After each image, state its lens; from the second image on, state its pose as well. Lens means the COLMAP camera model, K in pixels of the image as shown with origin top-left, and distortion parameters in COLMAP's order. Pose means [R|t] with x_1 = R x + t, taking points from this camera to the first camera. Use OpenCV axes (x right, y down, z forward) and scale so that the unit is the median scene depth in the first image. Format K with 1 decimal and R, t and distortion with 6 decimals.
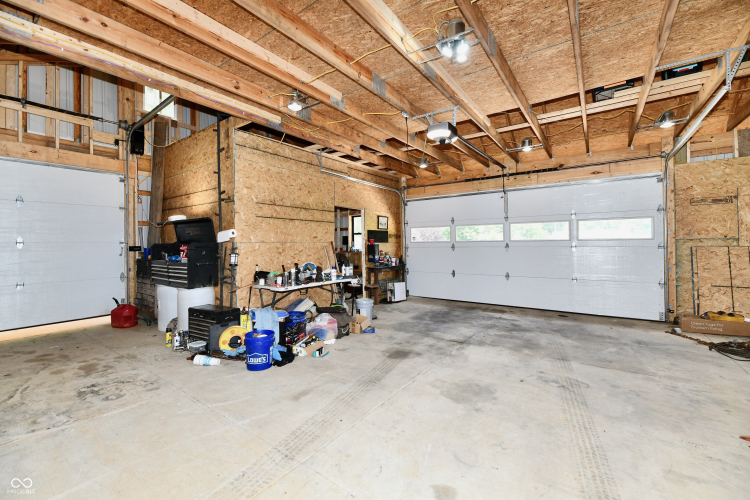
lens RADIAL K [[310.3, 0, 378.7], [0, 310.3, 242.1], [0, 0, 1]] dist [-0.001687, -0.000877]
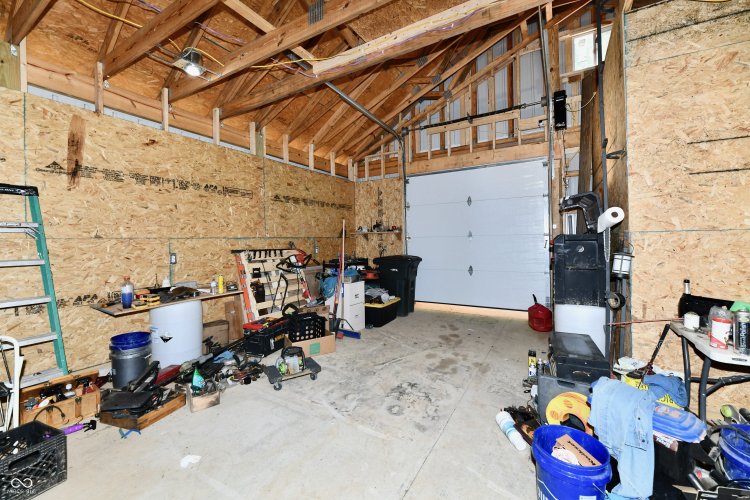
lens RADIAL K [[310.3, 0, 378.7], [0, 310.3, 242.1], [0, 0, 1]] dist [-0.001687, -0.000877]
pose [[0.102027, 0.014373, -0.994678, 0.014376], [0.019016, 0.999685, 0.016396, 0.001462], [0.994600, -0.020587, 0.101721, 0.656935]]
